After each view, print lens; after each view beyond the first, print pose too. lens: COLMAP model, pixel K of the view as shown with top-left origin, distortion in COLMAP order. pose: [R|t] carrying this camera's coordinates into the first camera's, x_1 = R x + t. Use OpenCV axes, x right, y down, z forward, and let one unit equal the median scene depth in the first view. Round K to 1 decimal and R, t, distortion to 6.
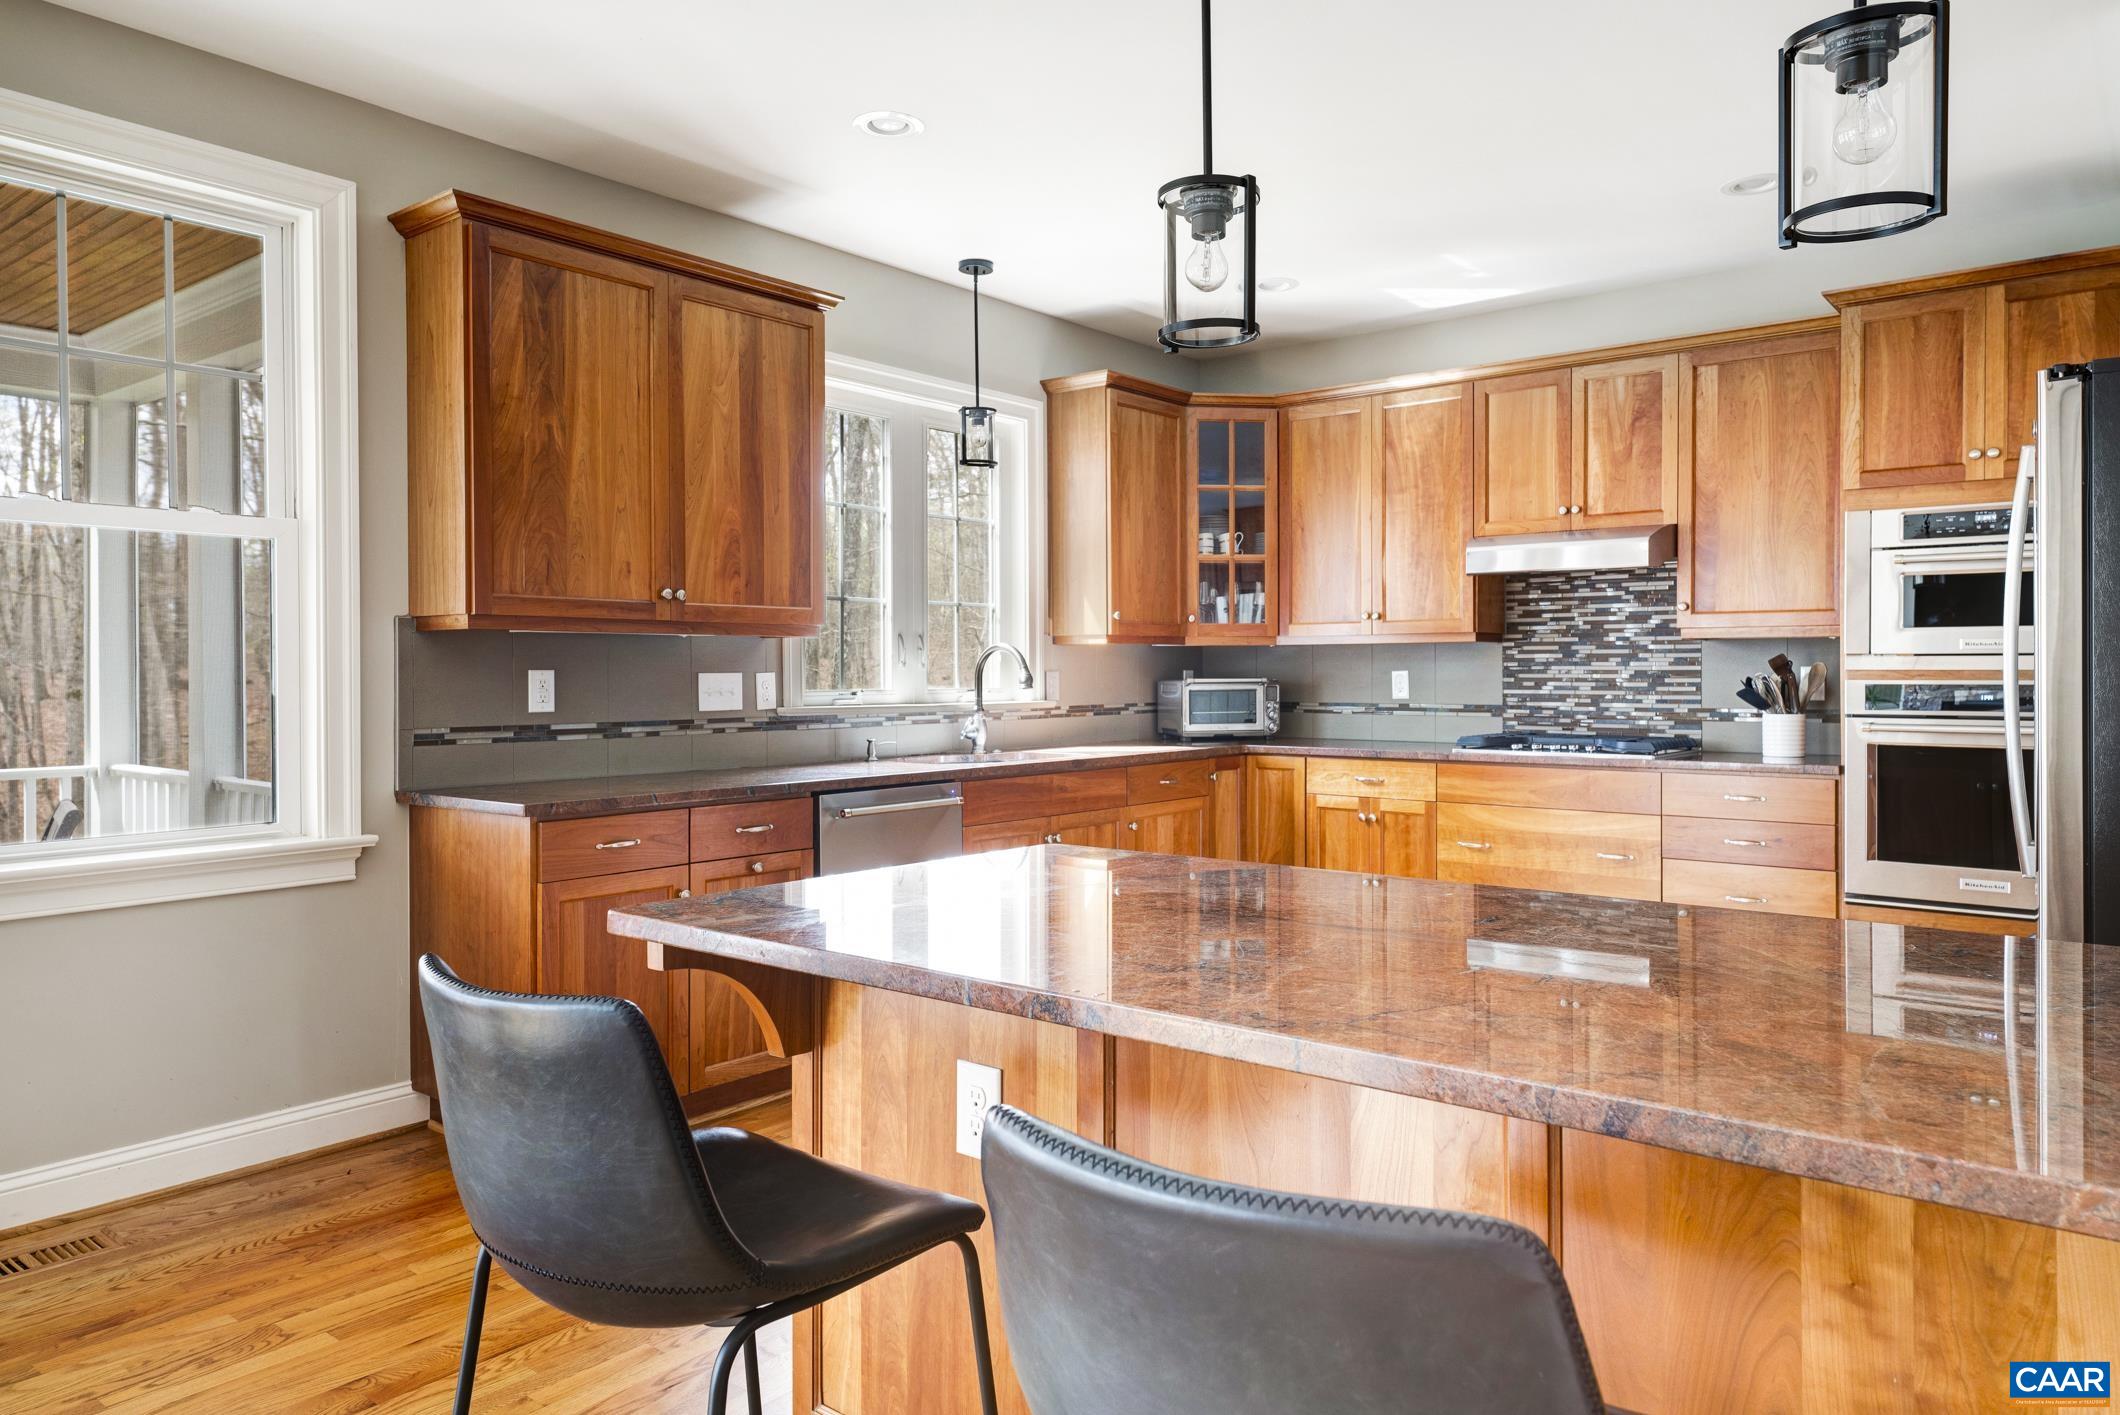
lens RADIAL K [[1309.3, 0, 1054.2], [0, 1309.3, 690.7], [0, 0, 1]] dist [-0.029843, 0.004990]
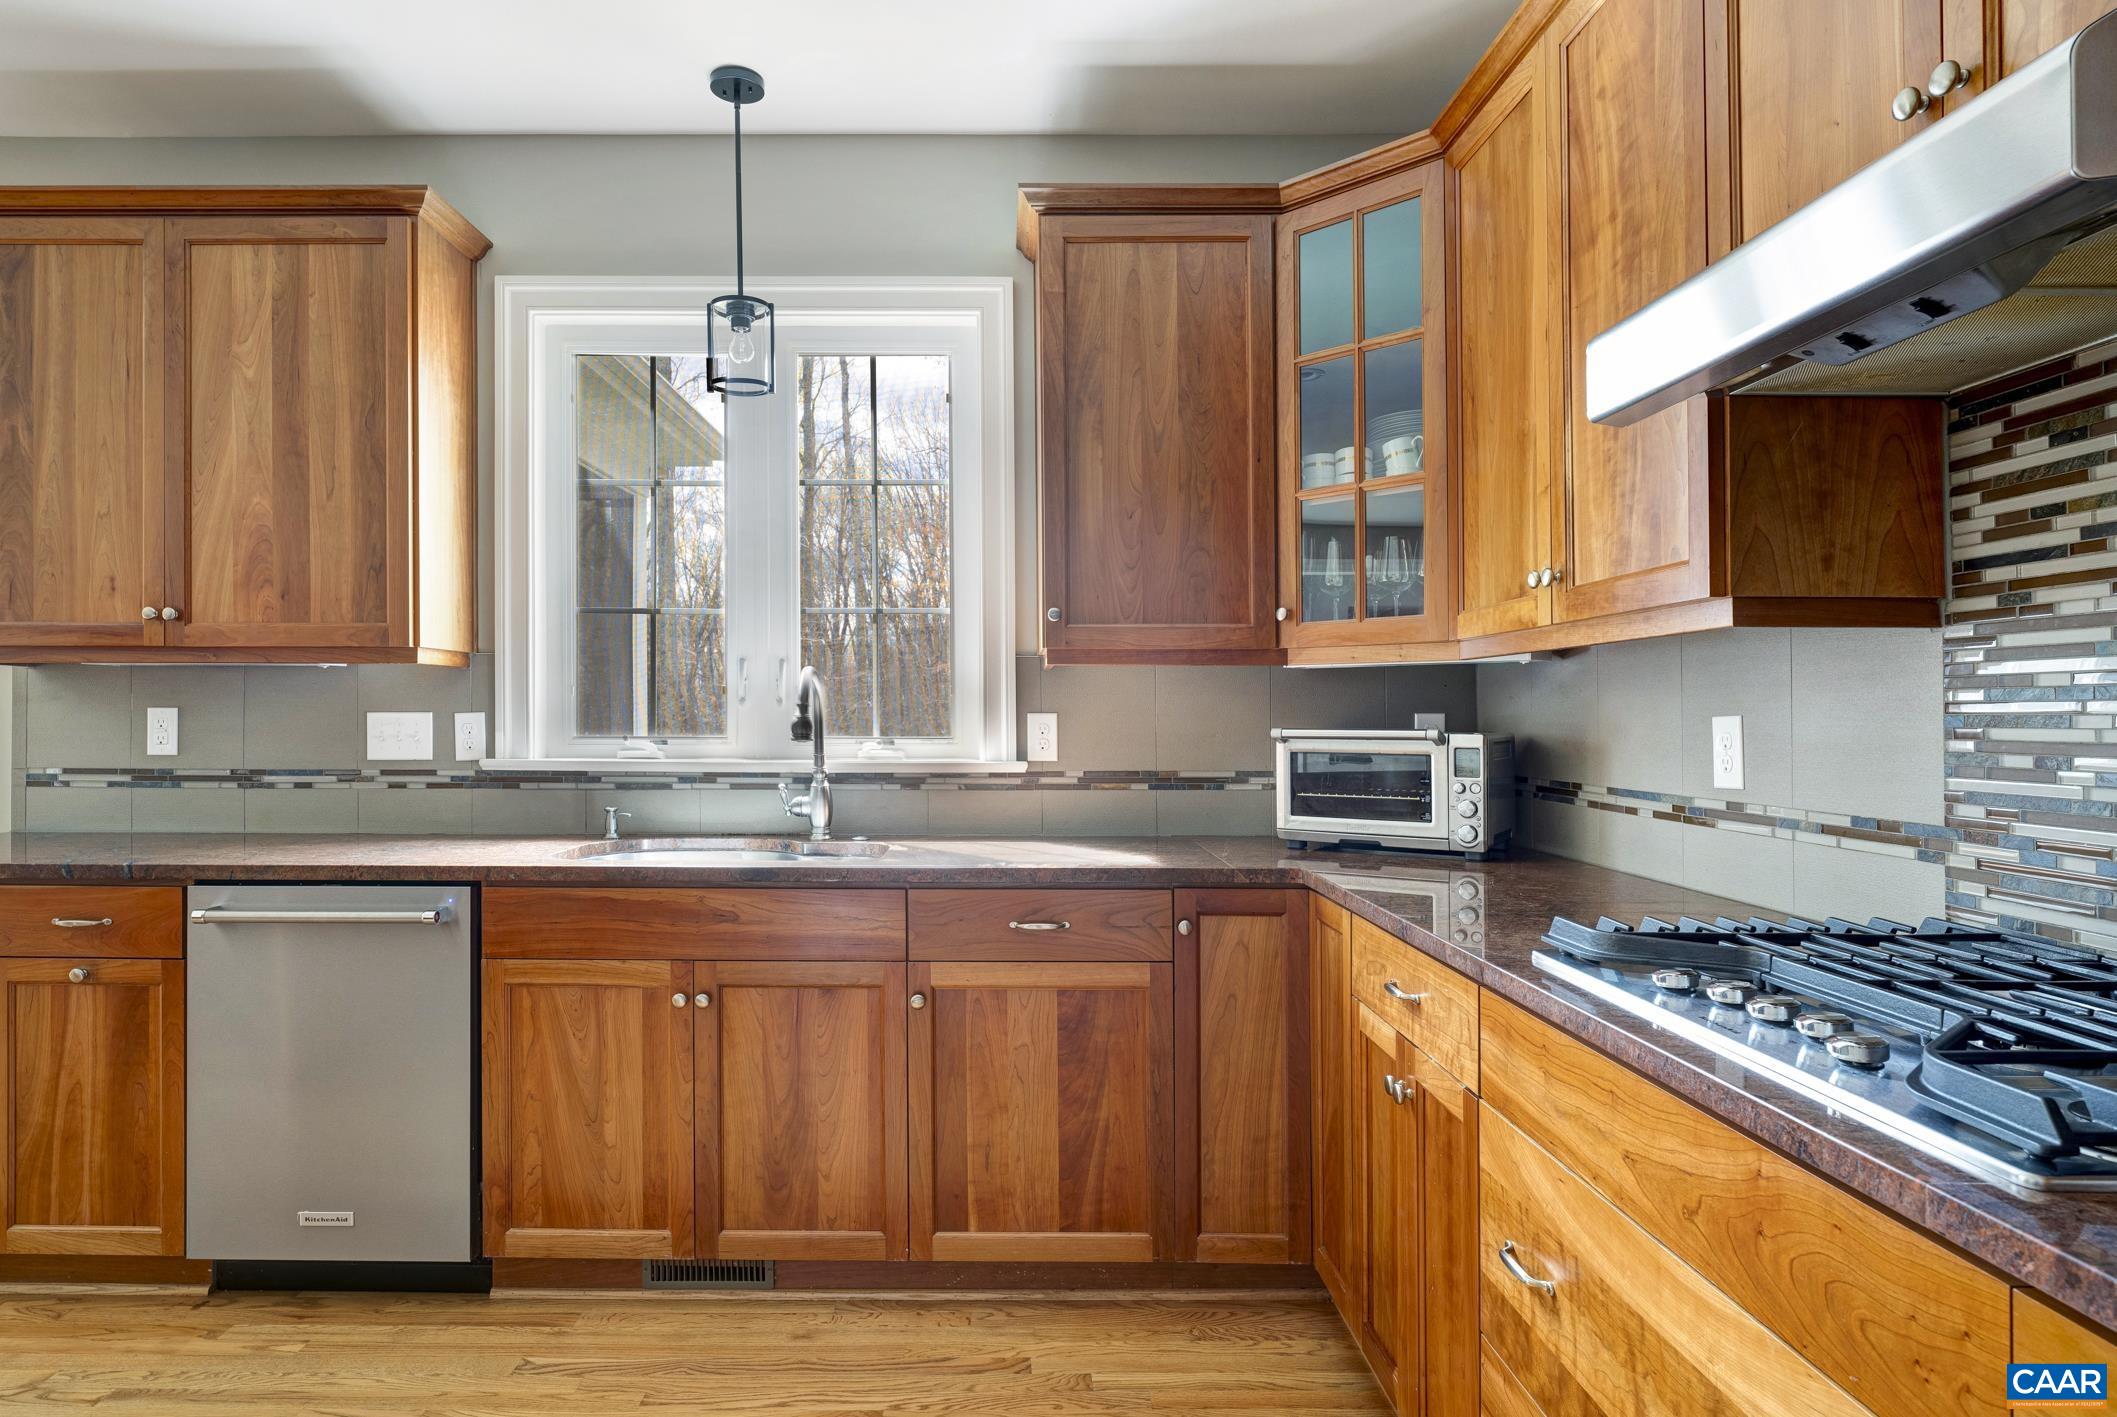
lens RADIAL K [[1135.2, 0, 1060.4], [0, 1135.2, 708.6], [0, 0, 1]] dist [-0.016803, -0.000393]
pose [[0.658144, 0.000766, -0.752892, 0.548337], [-0.016111, 0.999785, -0.013066, -0.014093], [0.752720, 0.020729, 0.658014, 0.893973]]
